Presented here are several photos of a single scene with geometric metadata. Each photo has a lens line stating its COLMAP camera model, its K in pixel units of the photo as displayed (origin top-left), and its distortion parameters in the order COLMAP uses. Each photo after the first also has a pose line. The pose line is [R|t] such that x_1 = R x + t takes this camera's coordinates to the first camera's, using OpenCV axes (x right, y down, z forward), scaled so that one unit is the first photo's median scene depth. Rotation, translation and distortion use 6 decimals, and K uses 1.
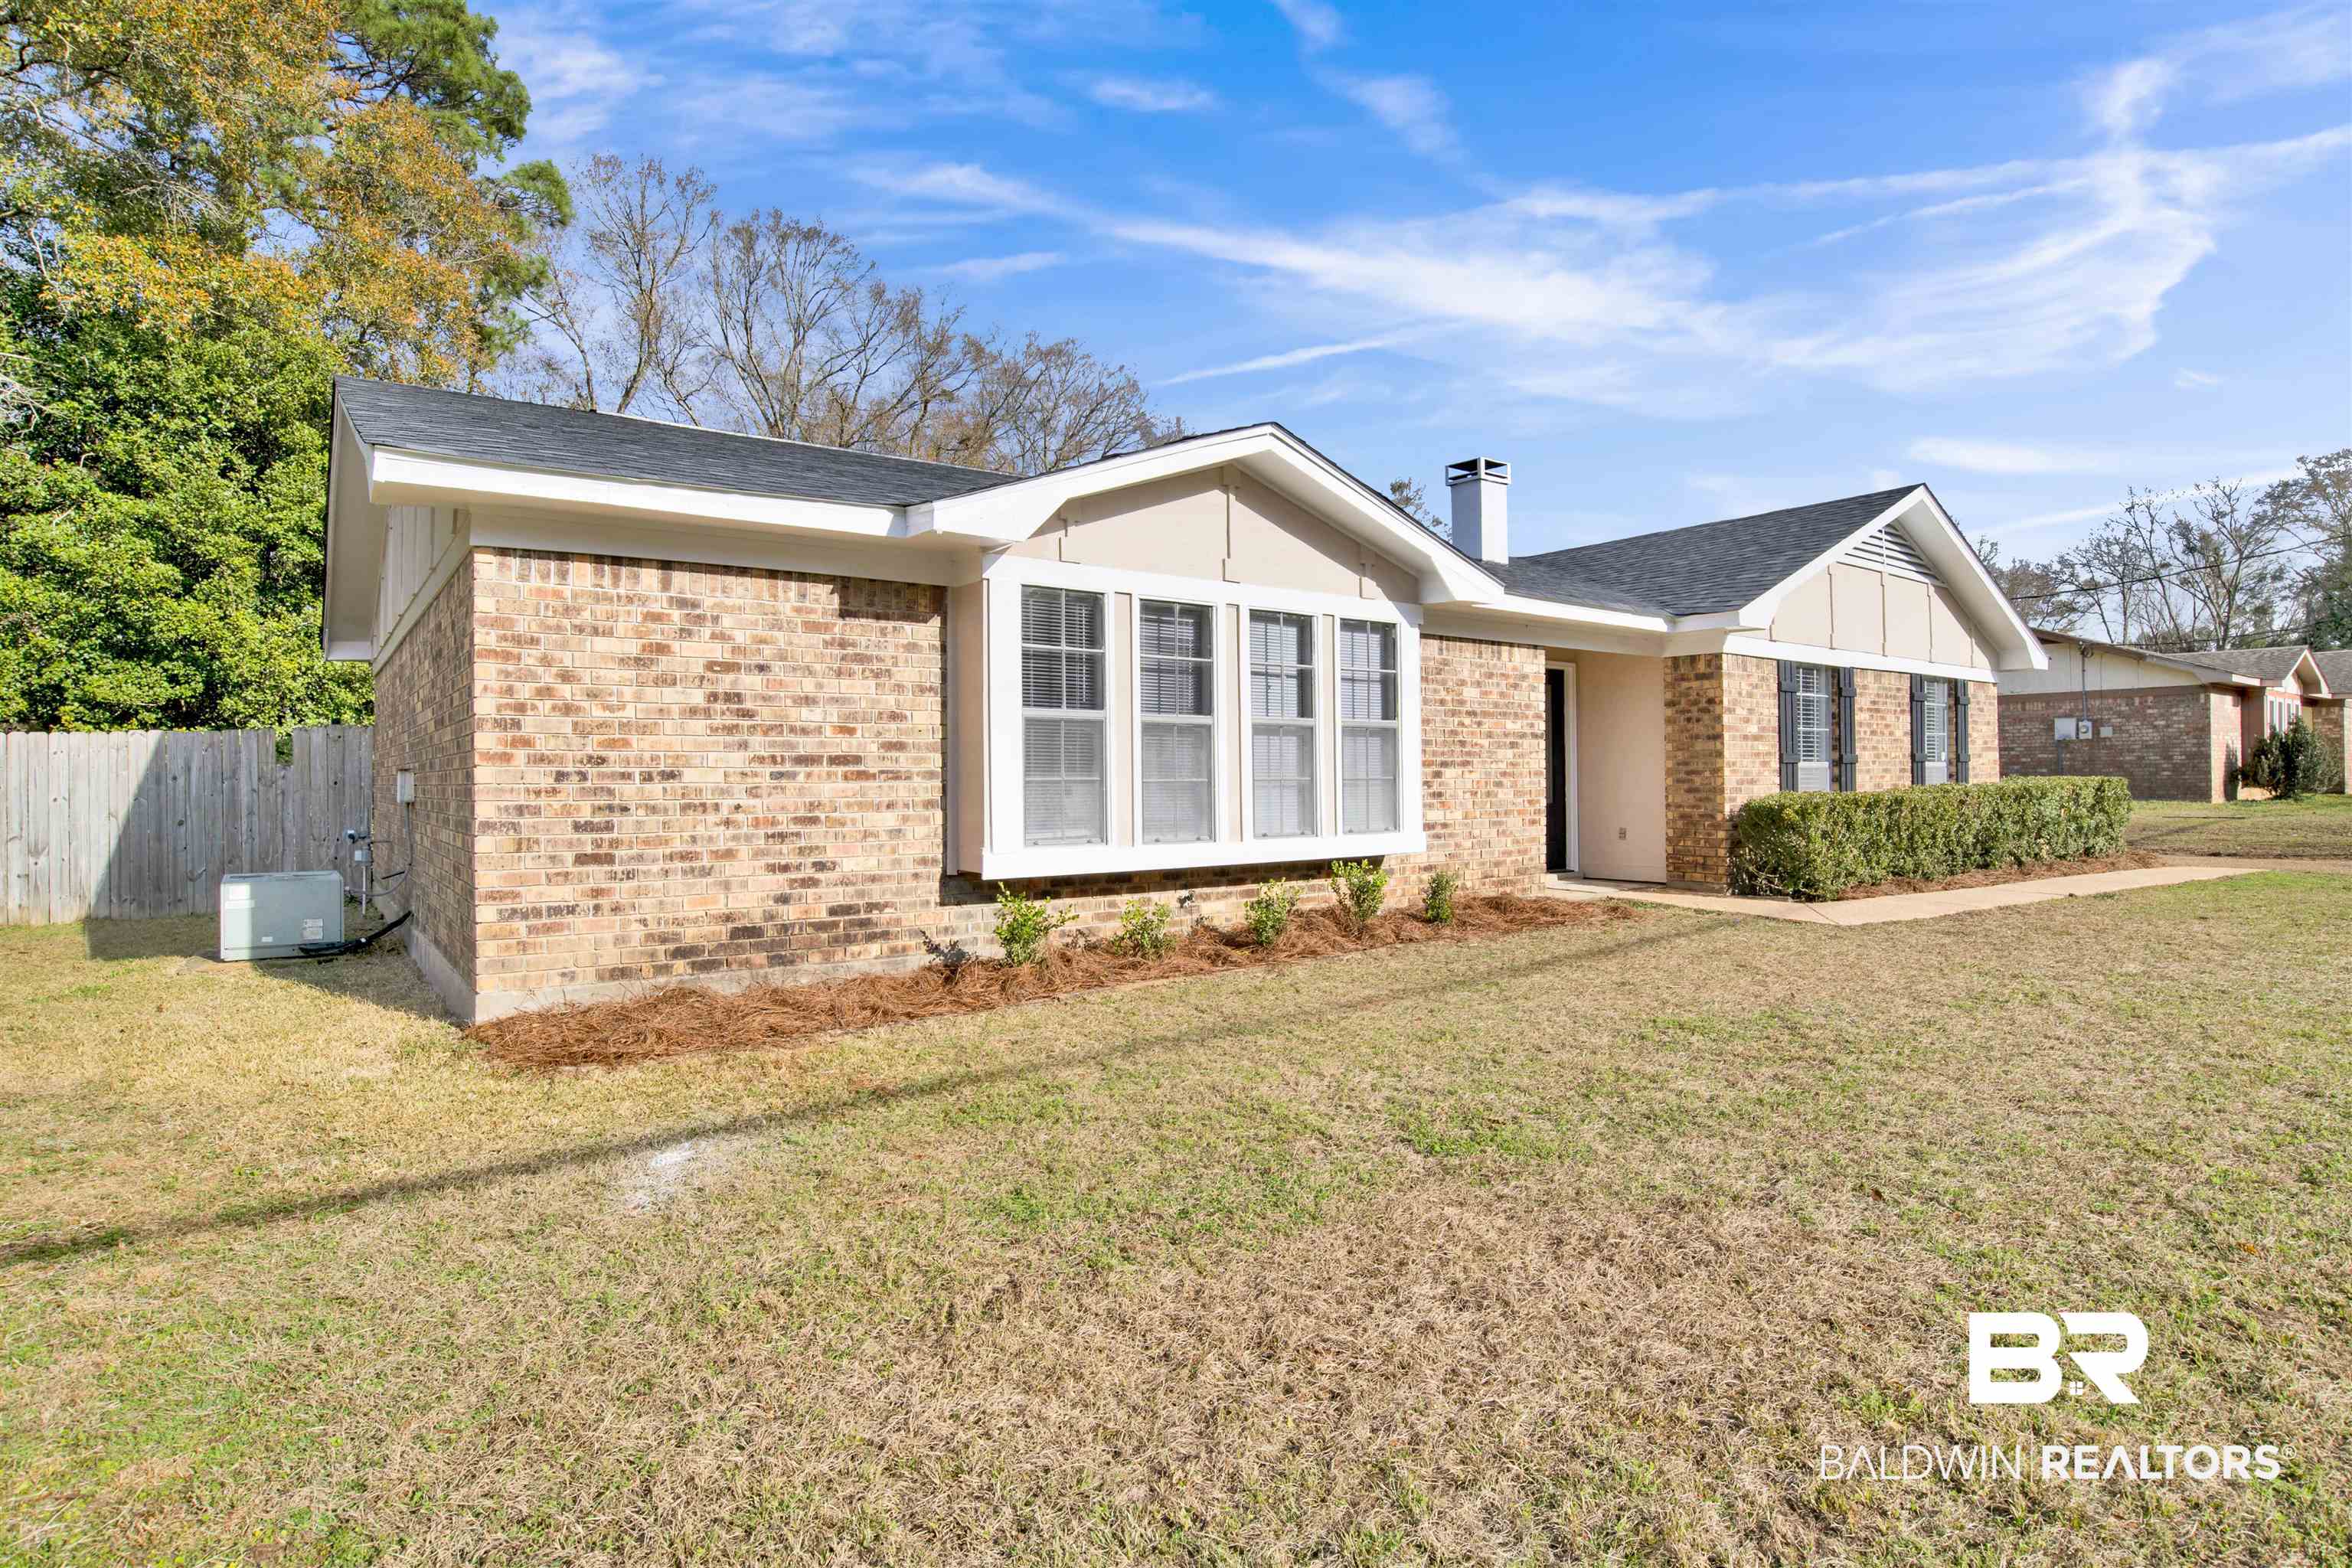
lens RADIAL K [[1239.5, 0, 1203.9], [0, 1239.5, 759.7], [0, 0, 1]] dist [-0.072187, 0.023034]
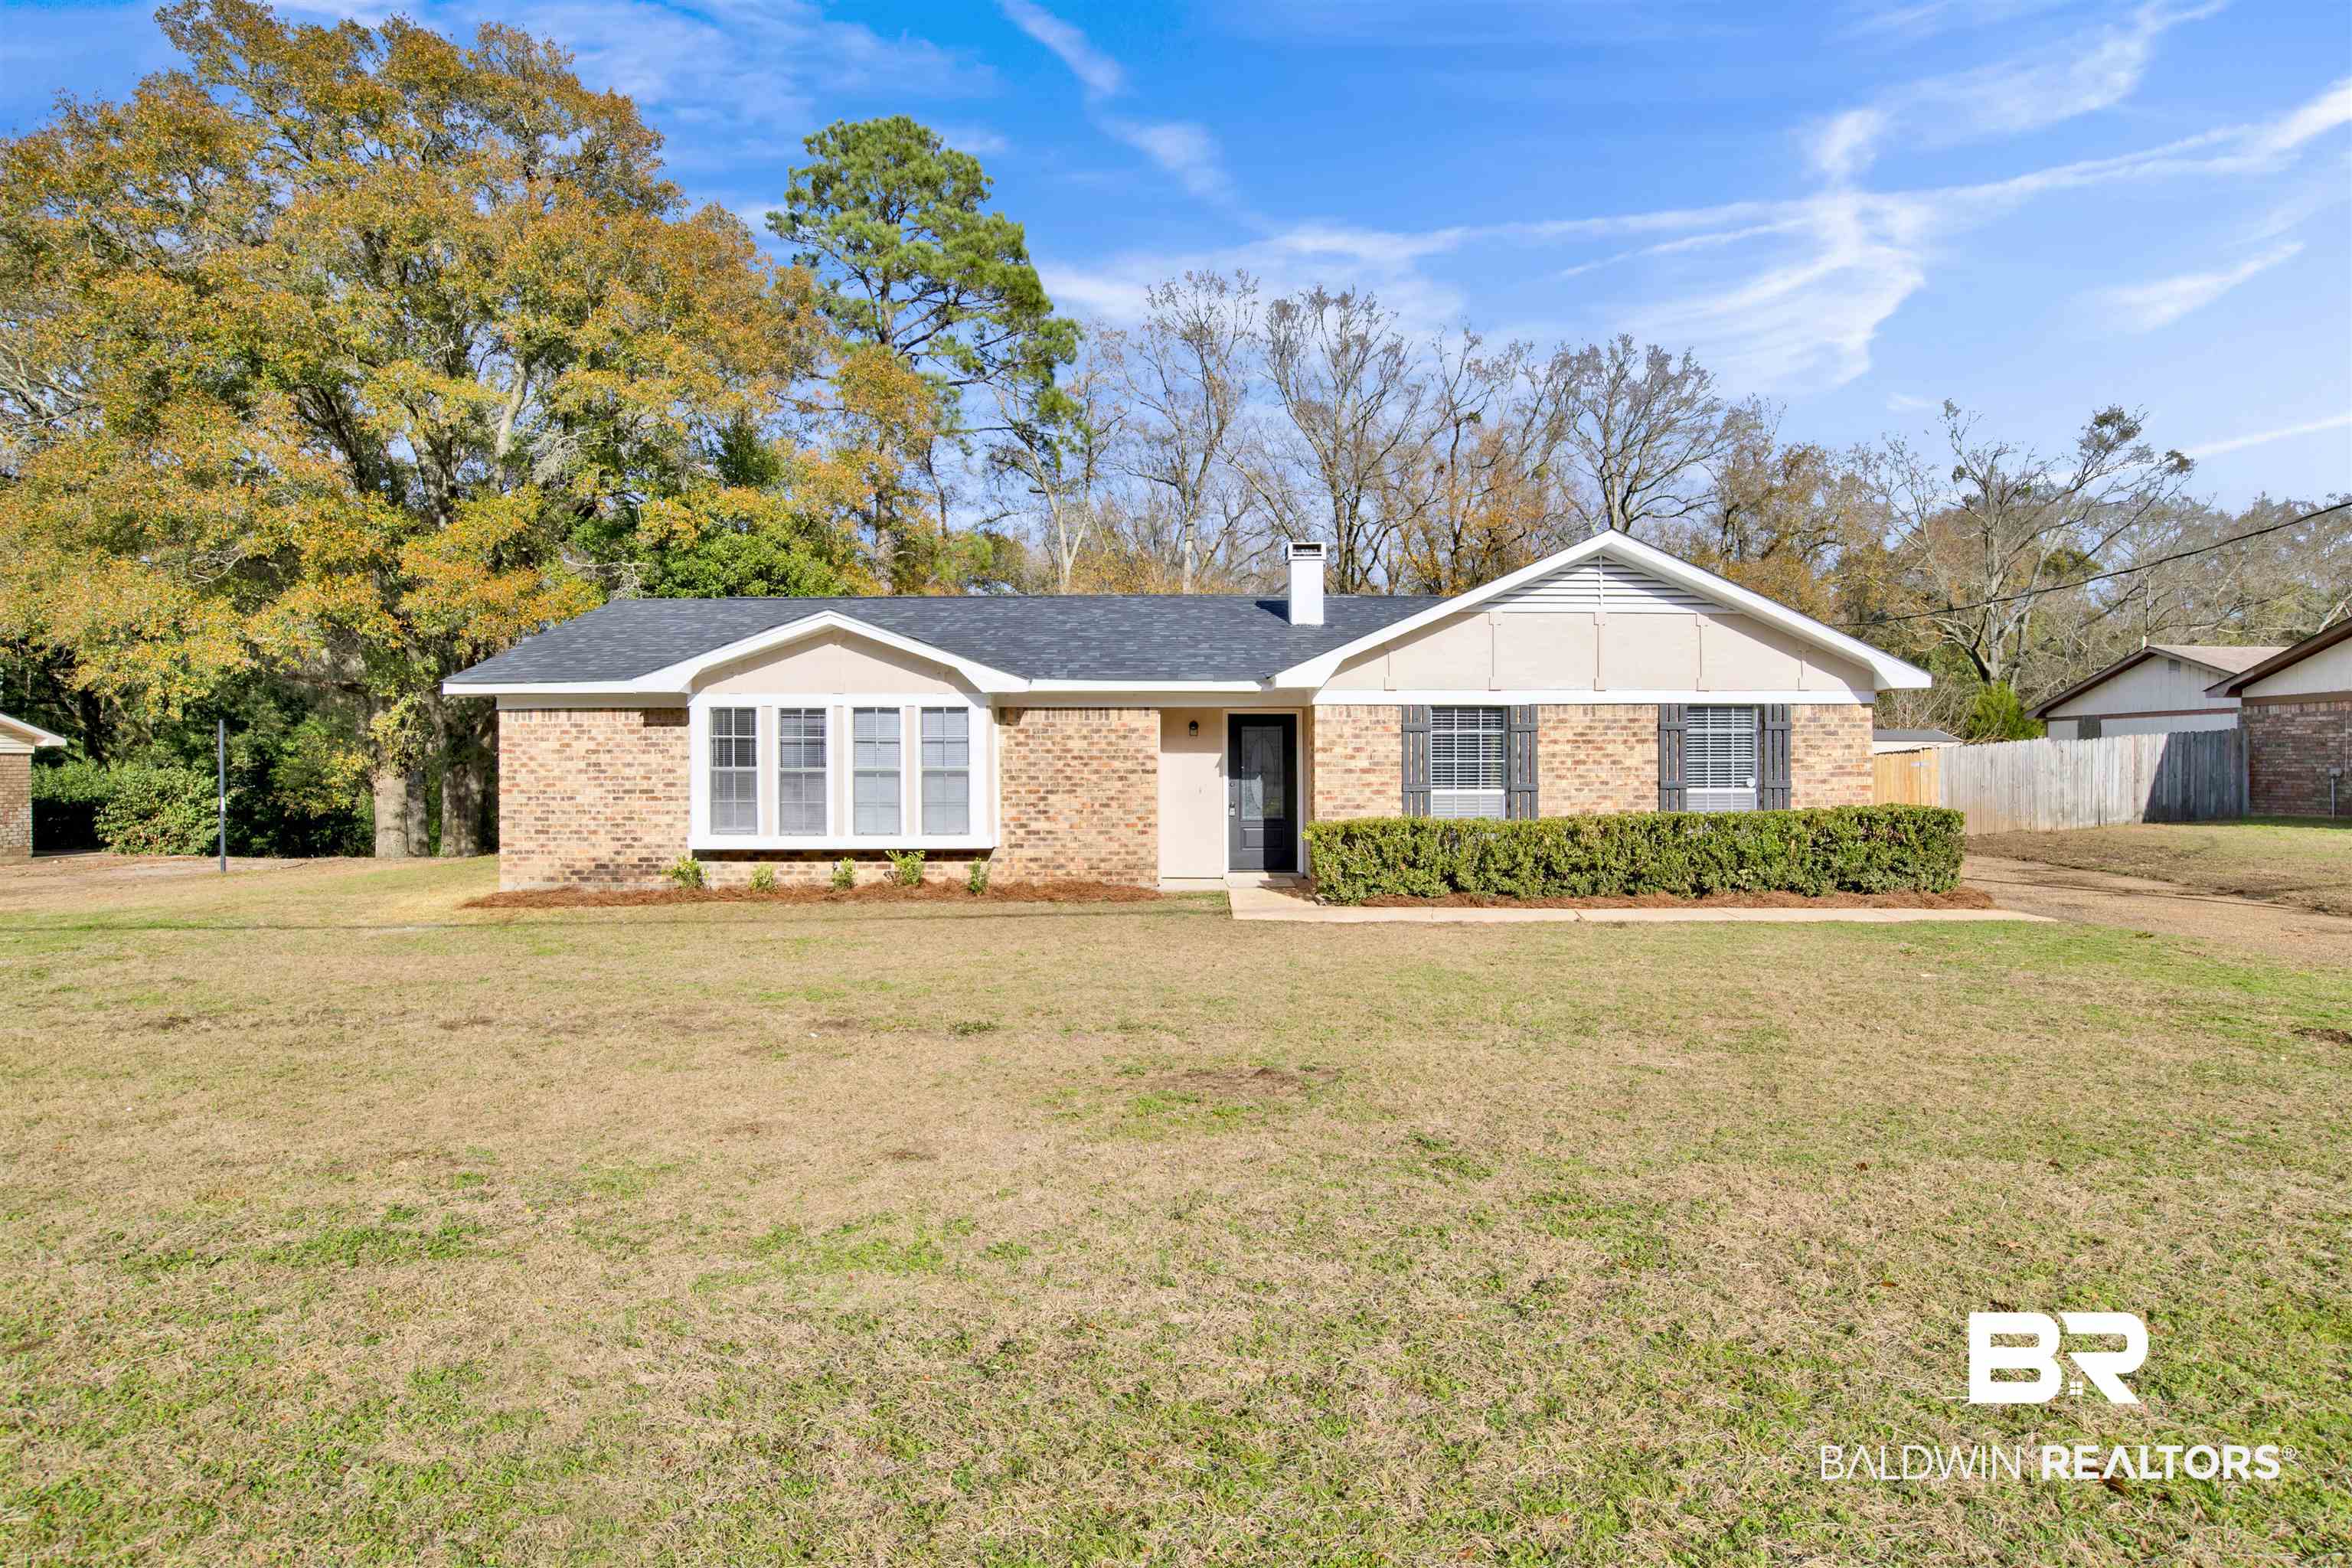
lens RADIAL K [[1239.5, 0, 1203.9], [0, 1239.5, 759.7], [0, 0, 1]] dist [-0.072187, 0.023034]
pose [[0.798560, 0.003573, -0.601905, 1.703961], [0.005926, 0.999887, 0.013797, -0.075579], [0.601887, -0.014585, 0.798448, -0.131705]]
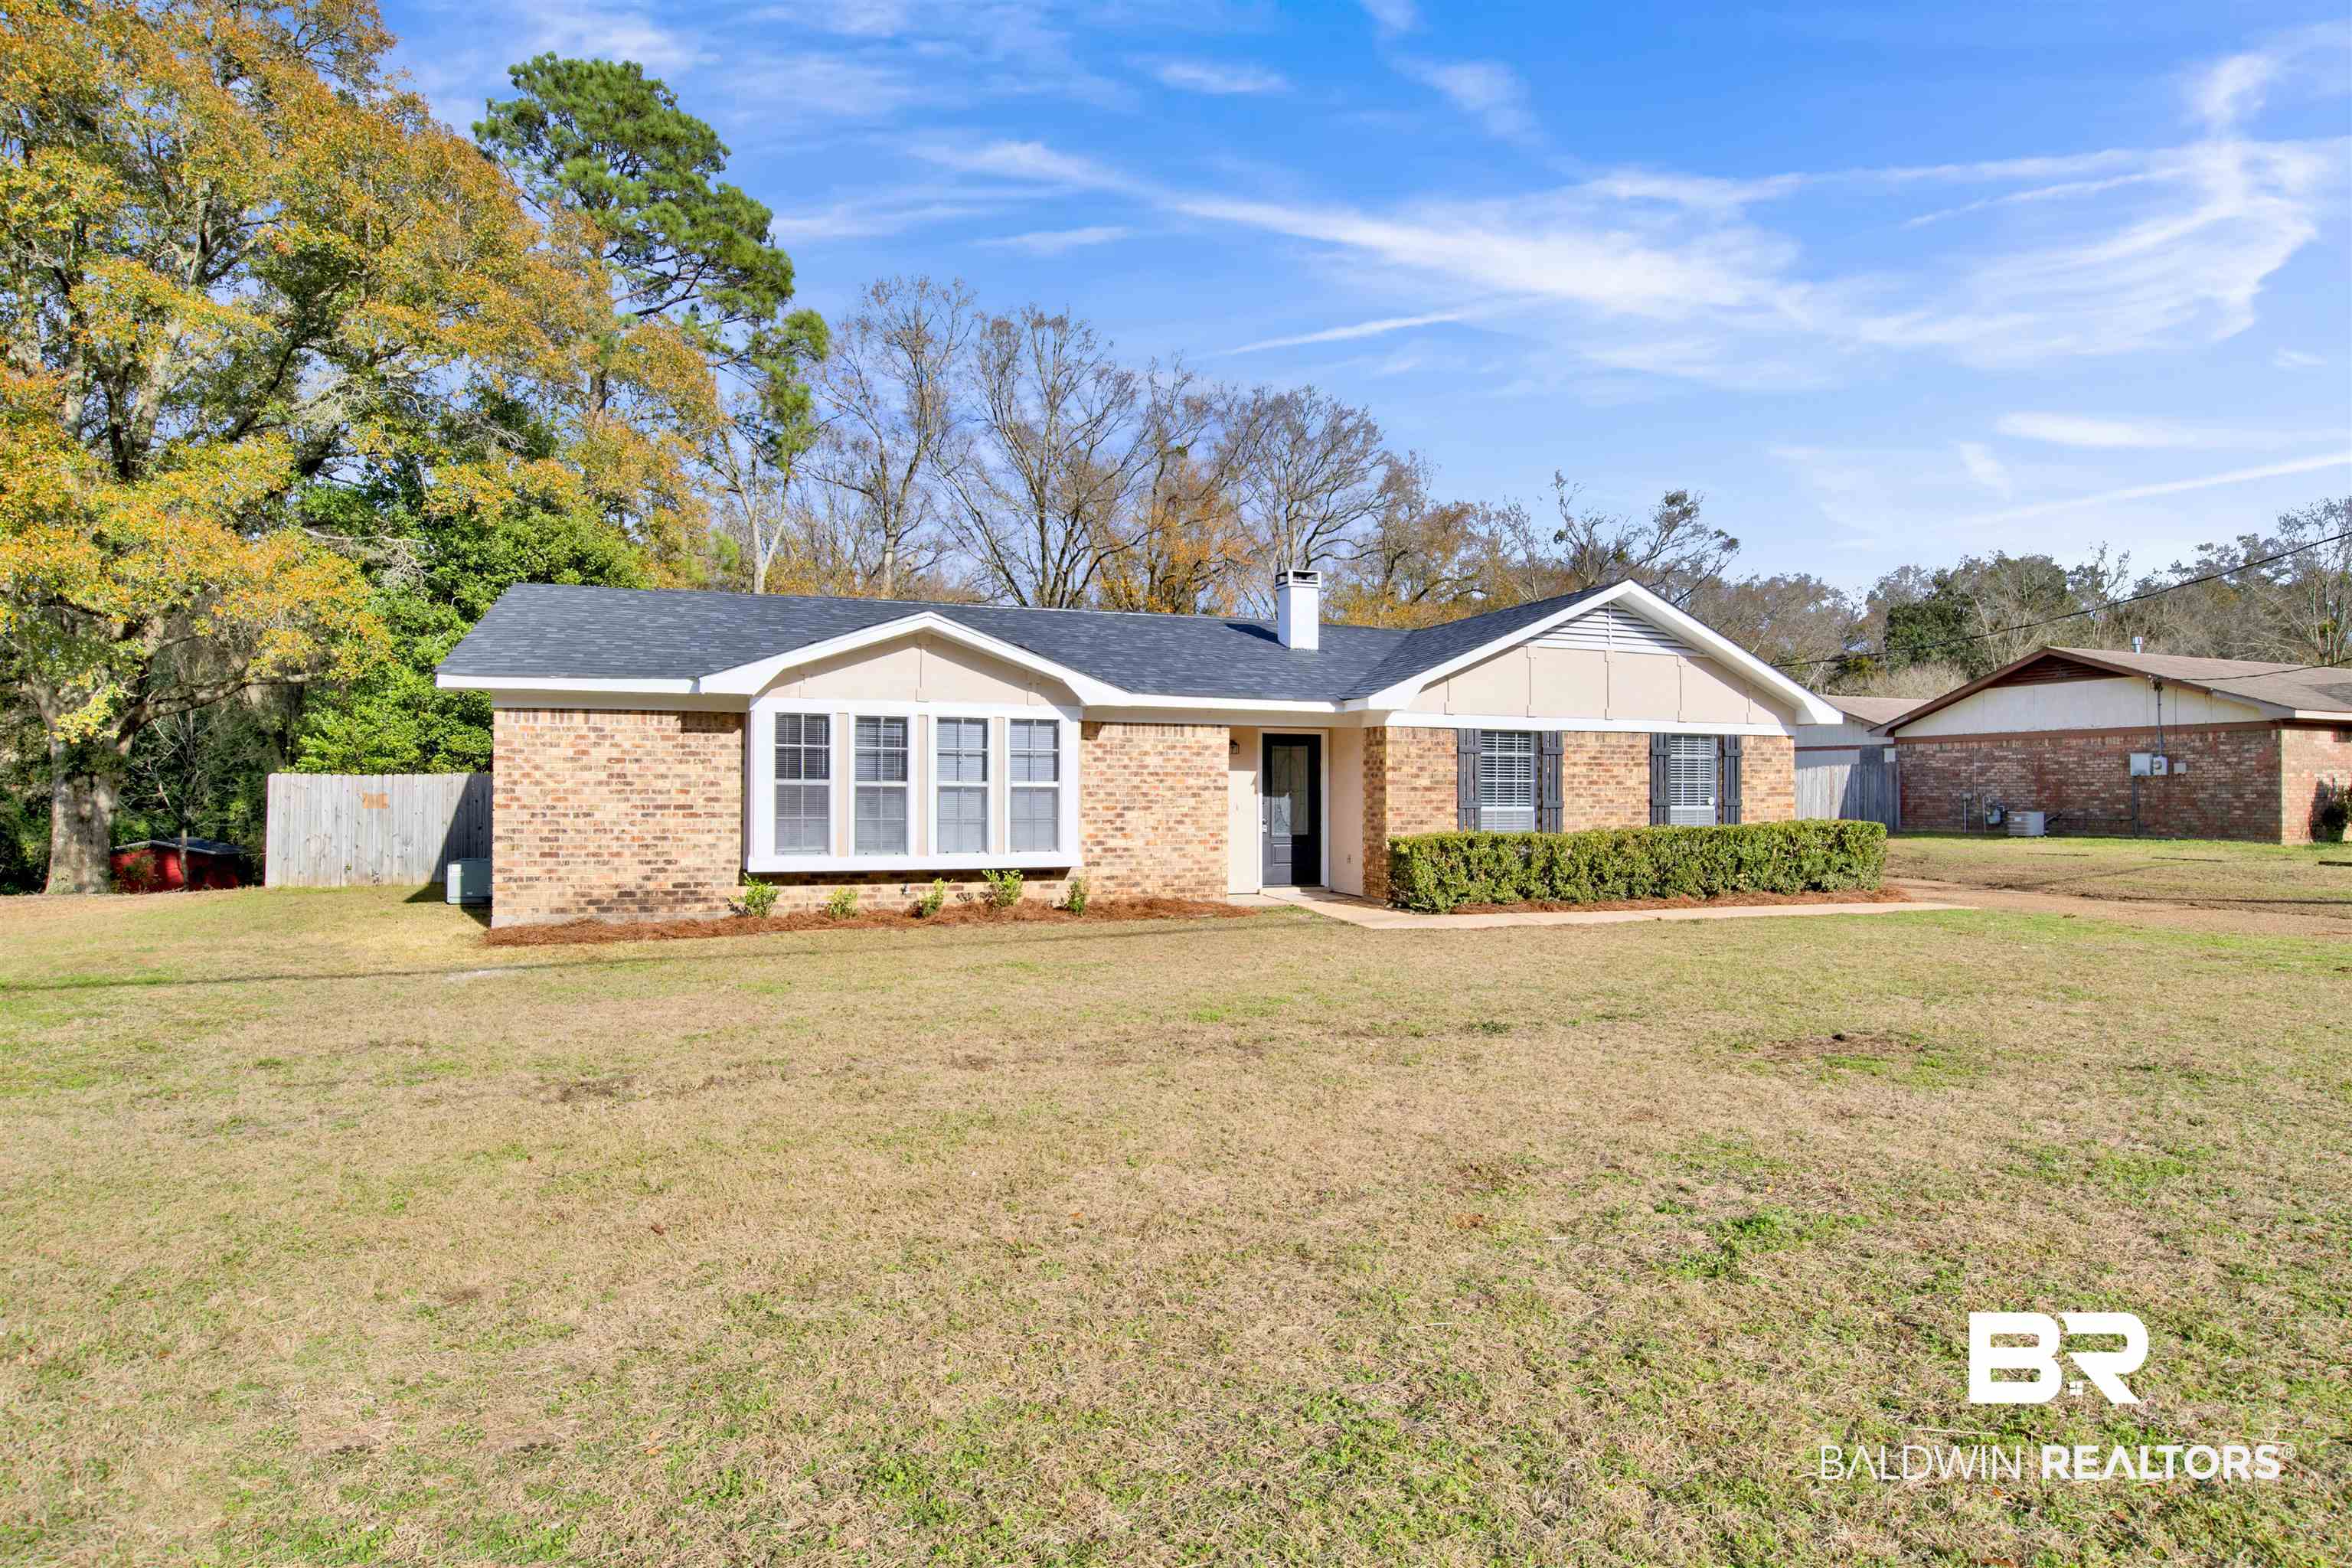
lens RADIAL K [[1251.2, 0, 1188.9], [0, 1251.2, 762.5], [0, 0, 1]] dist [-0.068716, 0.021374]
pose [[0.954646, 0.006043, -0.297681, 0.967710], [-0.007405, 0.999967, -0.003447, -0.063952], [0.297650, 0.005495, 0.954659, -0.564982]]
